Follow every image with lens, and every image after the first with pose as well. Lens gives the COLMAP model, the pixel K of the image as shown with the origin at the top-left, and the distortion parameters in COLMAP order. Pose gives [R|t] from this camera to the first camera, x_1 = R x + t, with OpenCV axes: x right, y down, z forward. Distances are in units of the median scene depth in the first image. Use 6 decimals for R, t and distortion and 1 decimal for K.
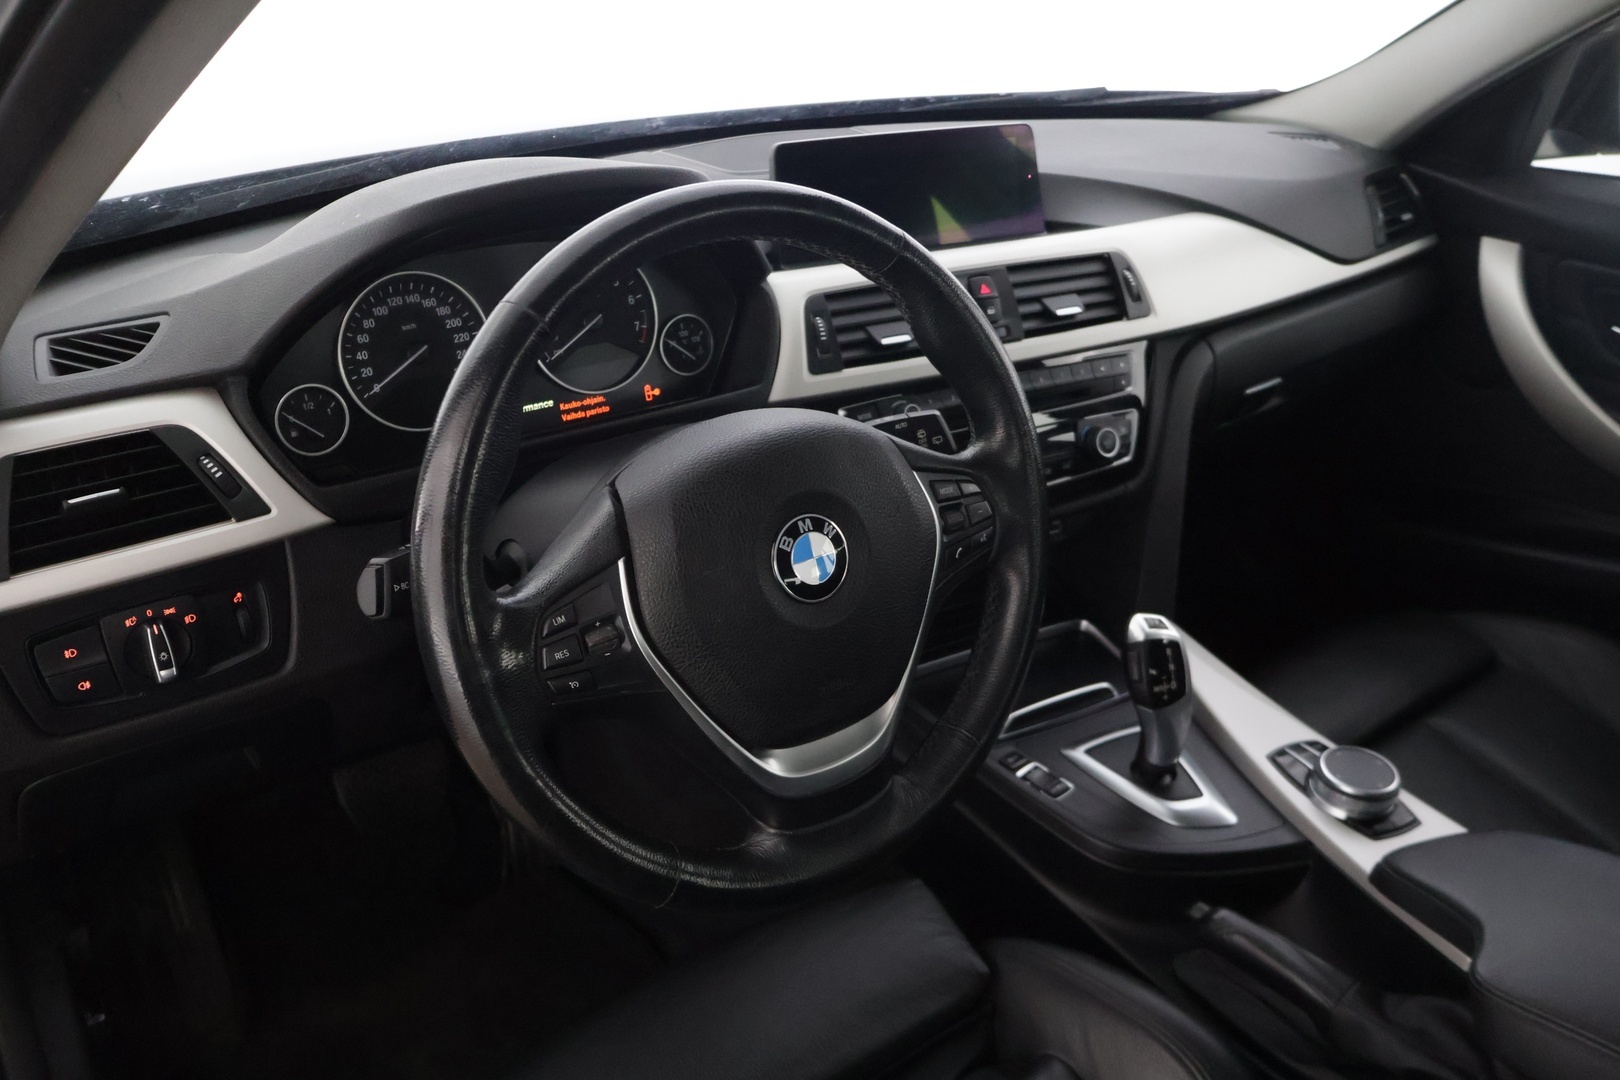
lens RADIAL K [[1344.5, 0, 800.9], [0, 1344.5, 548.5], [0, 0, 1]] dist [-0.017756, 0.027125]
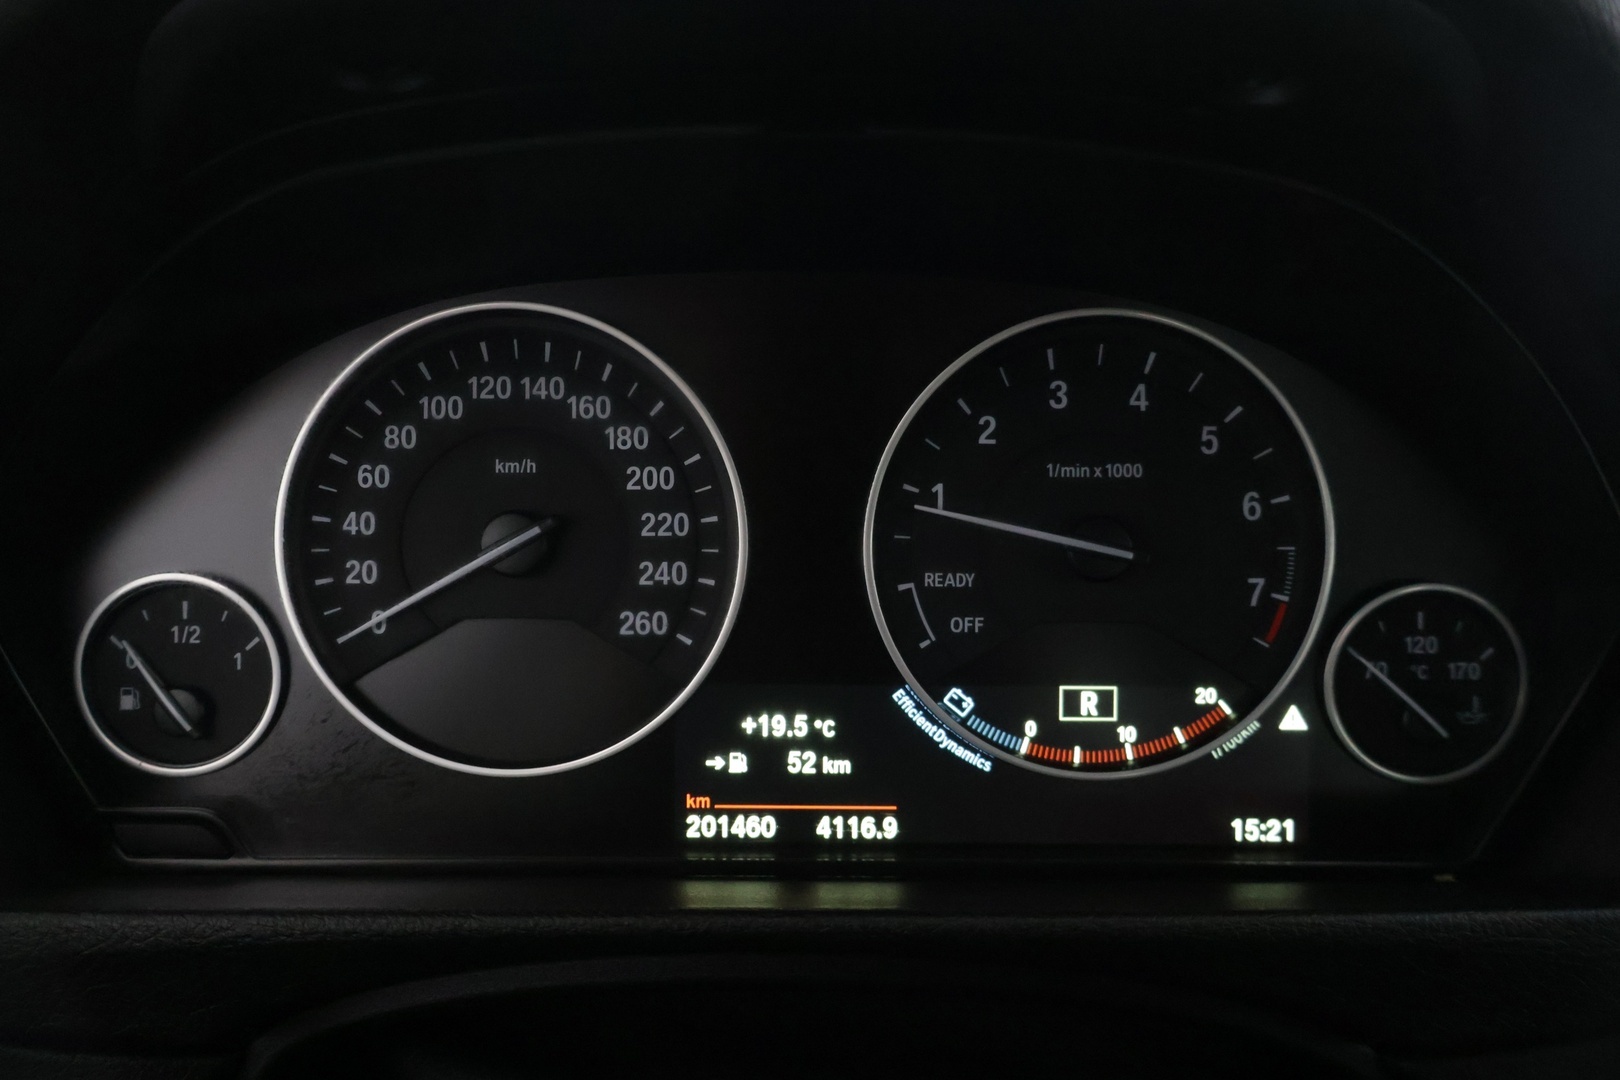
lens RADIAL K [[1344.5, 0, 807.1], [0, 1344.5, 547.2], [0, 0, 1]] dist [-0.017756, 0.027125]
pose [[0.807527, 0.152577, -0.569755, -0.030938], [-0.258517, 0.959795, -0.109375, -0.114843], [0.530160, 0.235614, 0.814504, 0.690931]]
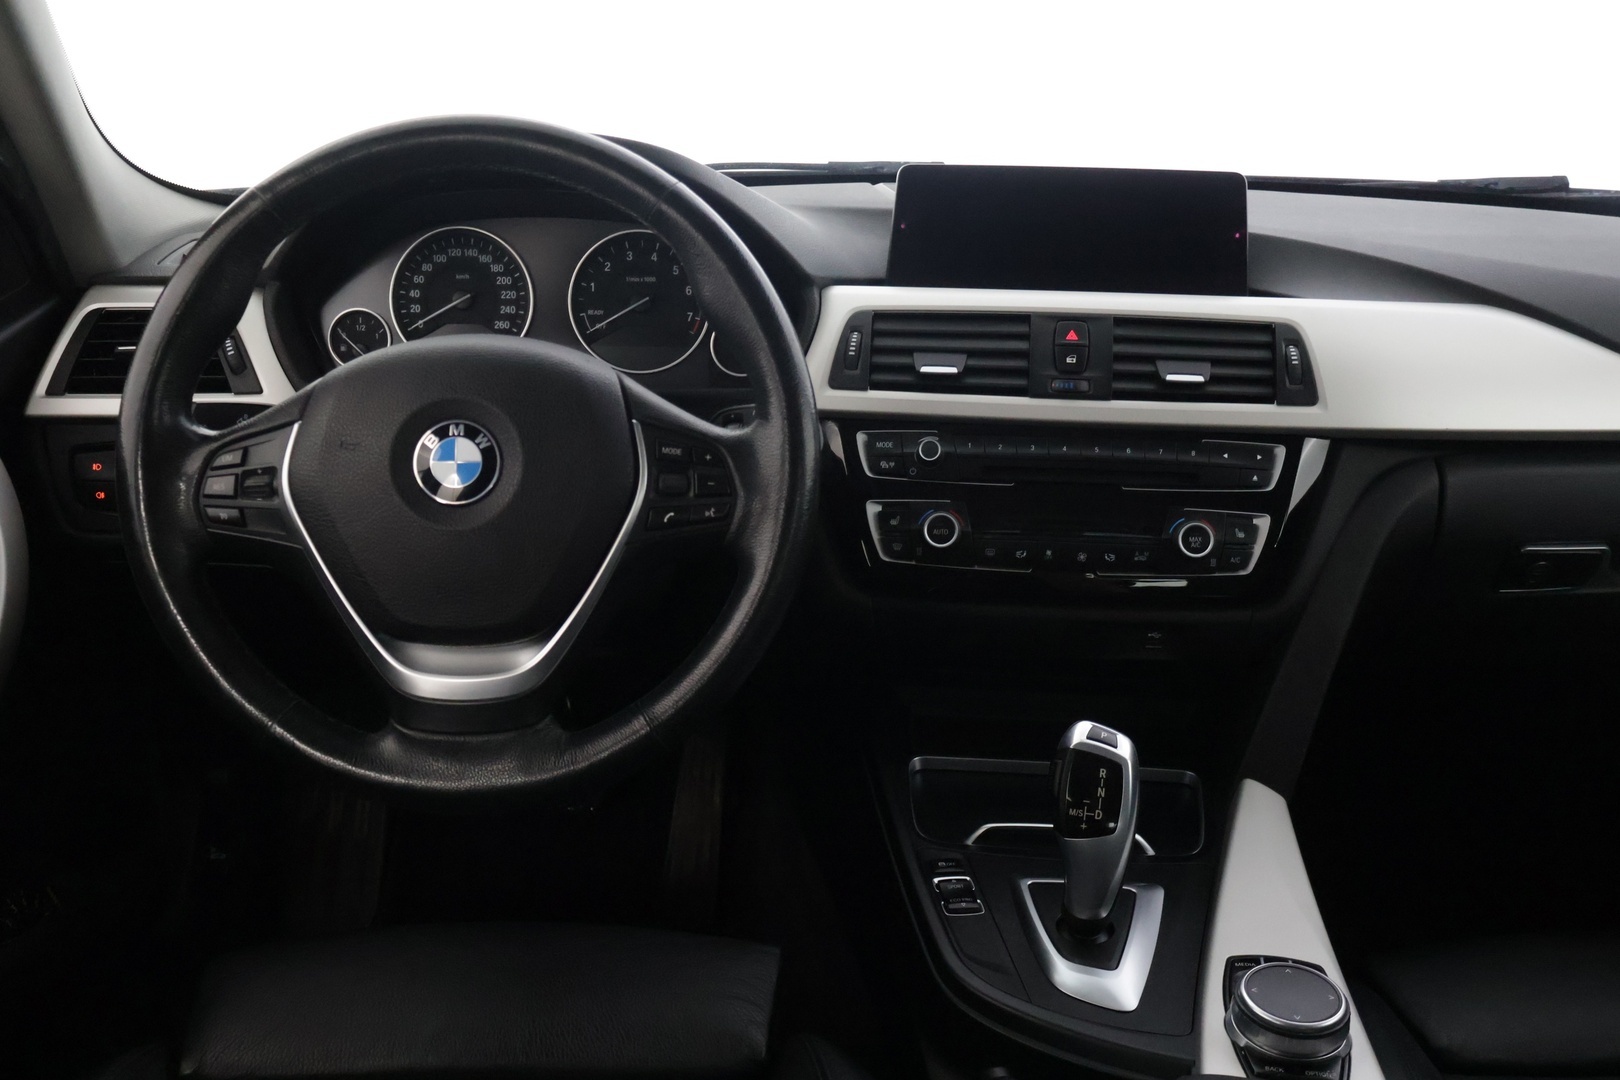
lens RADIAL K [[1557.2, 0, 803.7], [0, 1557.2, 528.0], [0, 0, 1]] dist [0.001801, 0.000000]
pose [[0.817797, 0.179842, -0.546686, 0.617117], [-0.261197, 0.962436, -0.074118, 0.051844], [0.512820, 0.203406, 0.834051, 0.098560]]
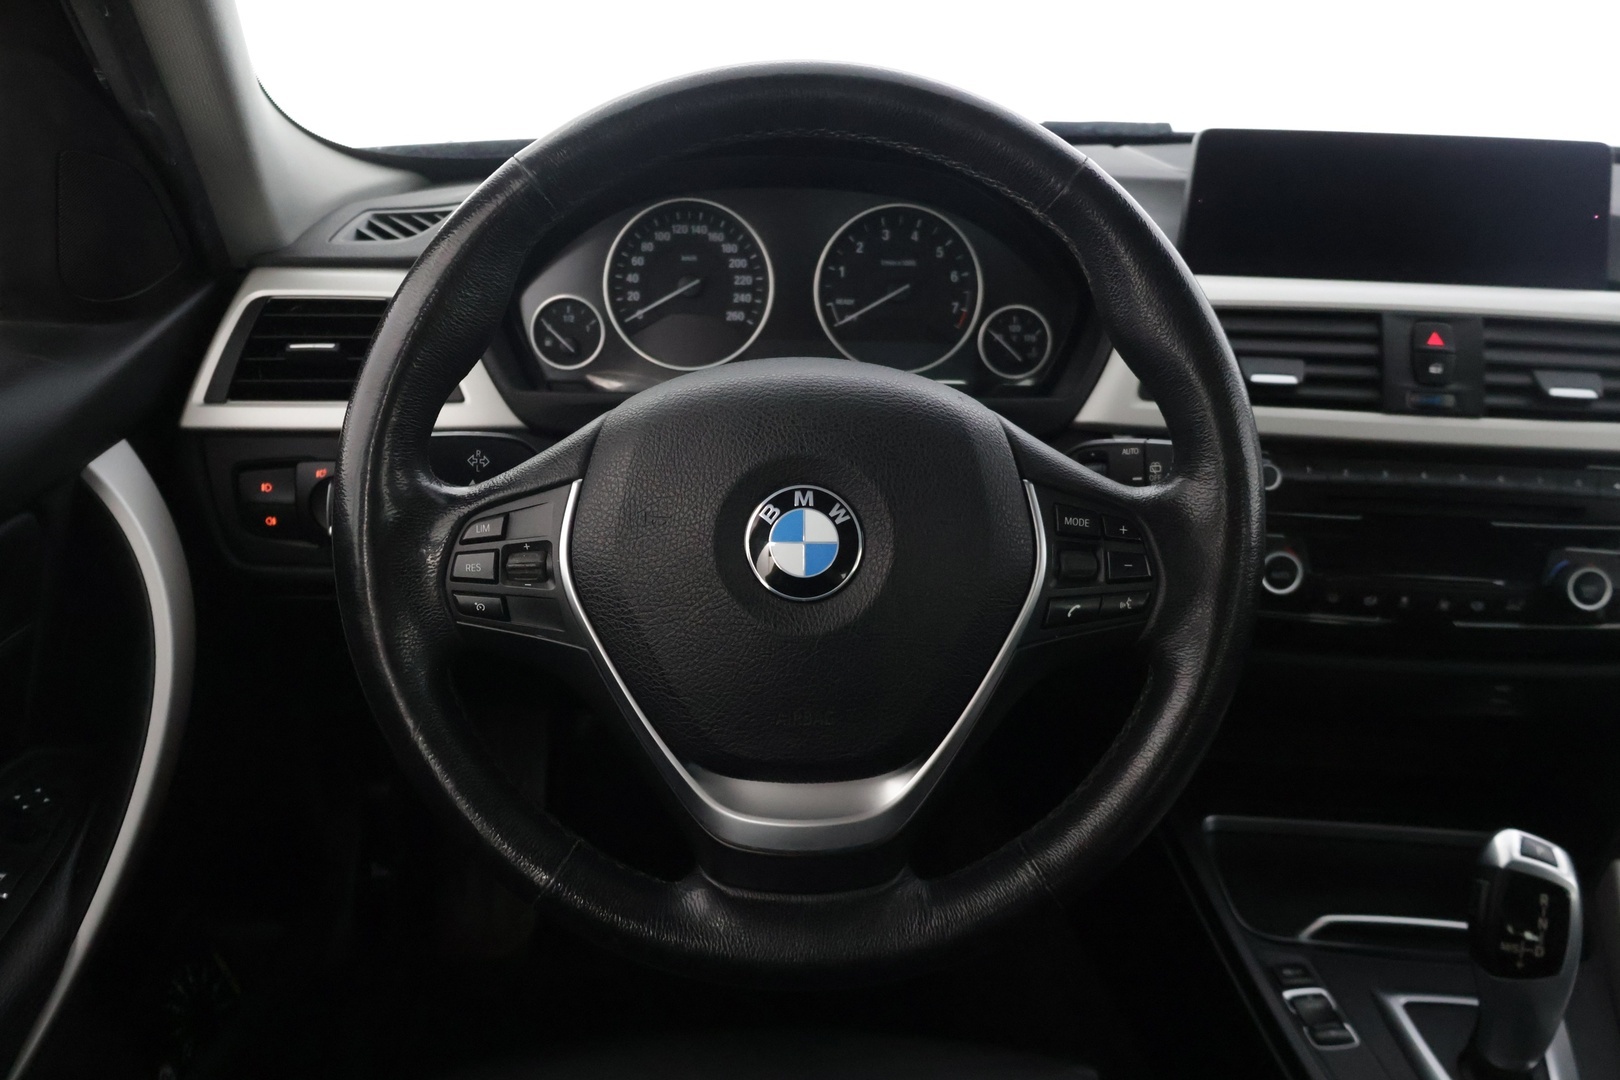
lens RADIAL K [[1344.5, 0, 809.3], [0, 1344.5, 535.9], [0, 0, 1]] dist [-0.017756, 0.027125]
pose [[0.823791, 0.224708, -0.520456, 0.281559], [-0.266115, 0.963928, -0.005036, 0.004464], [0.500550, 0.142650, 0.853874, 0.239091]]
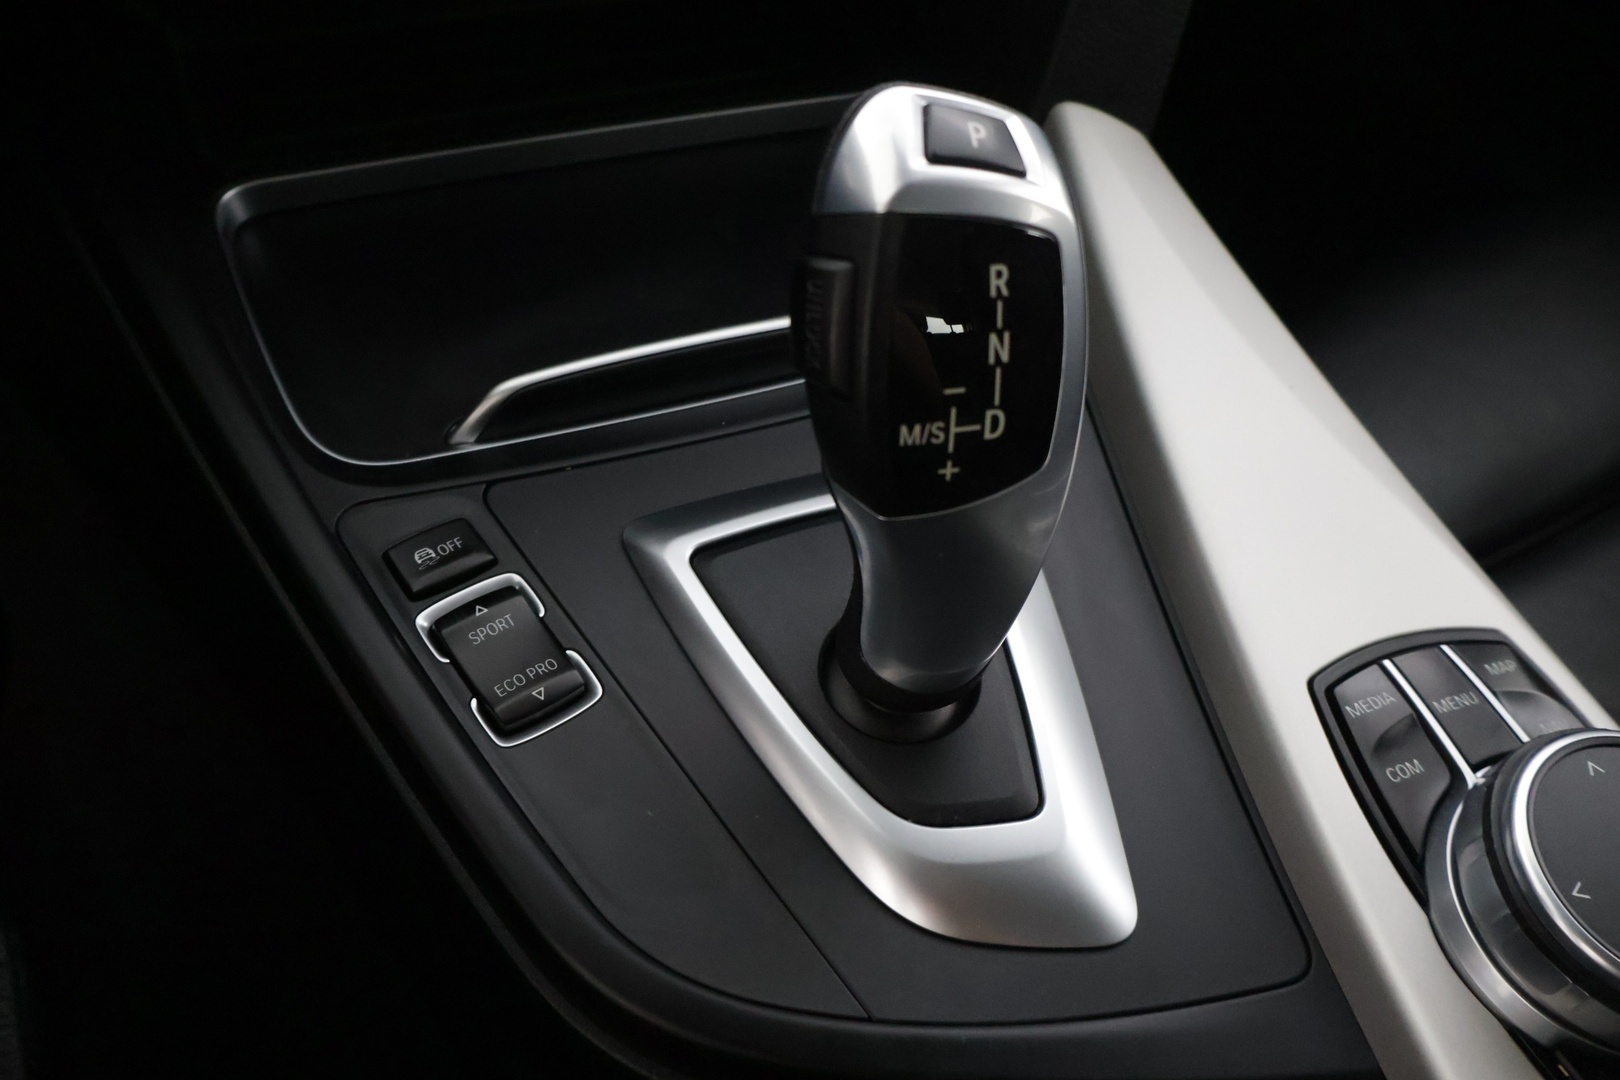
lens RADIAL K [[1344.5, 0, 829.9], [0, 1344.5, 500.1], [0, 0, 1]] dist [-0.017756, 0.027125]
pose [[0.990280, 0.139034, 0.003927, 0.252821], [-0.131194, 0.924313, 0.358376, 0.034646], [0.046197, -0.355407, 0.933569, 0.784495]]
